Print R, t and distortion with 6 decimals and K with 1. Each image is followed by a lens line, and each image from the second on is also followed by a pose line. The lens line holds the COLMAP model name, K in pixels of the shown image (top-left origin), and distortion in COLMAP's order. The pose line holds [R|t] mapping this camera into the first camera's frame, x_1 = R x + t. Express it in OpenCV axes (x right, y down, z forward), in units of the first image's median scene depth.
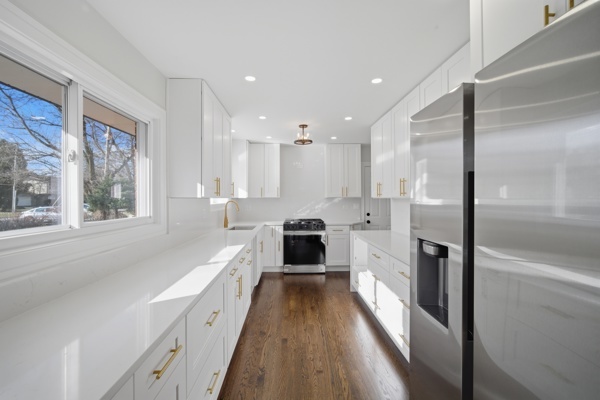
lens RADIAL K [[262.4, 0, 299.2], [0, 262.4, 198.9], [0, 0, 1]] dist [-0.007182, 0.000891]
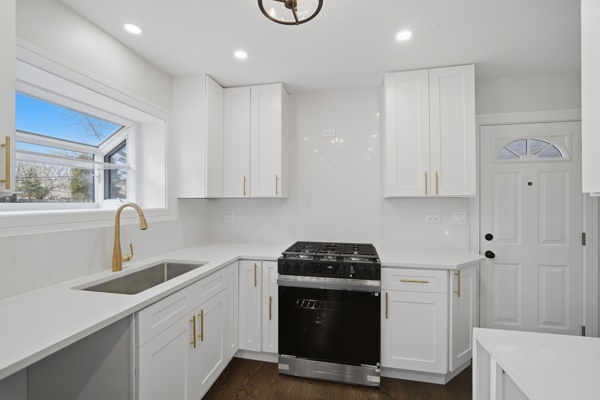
lens RADIAL K [[262.4, 0, 301.4], [0, 262.4, 200.7], [0, 0, 1]] dist [-0.007182, 0.000891]
pose [[0.971704, 0.003521, -0.236174, 0.075754], [-0.003807, 0.999992, -0.000753, 0.001472], [0.236170, 0.001630, 0.971710, 0.583238]]
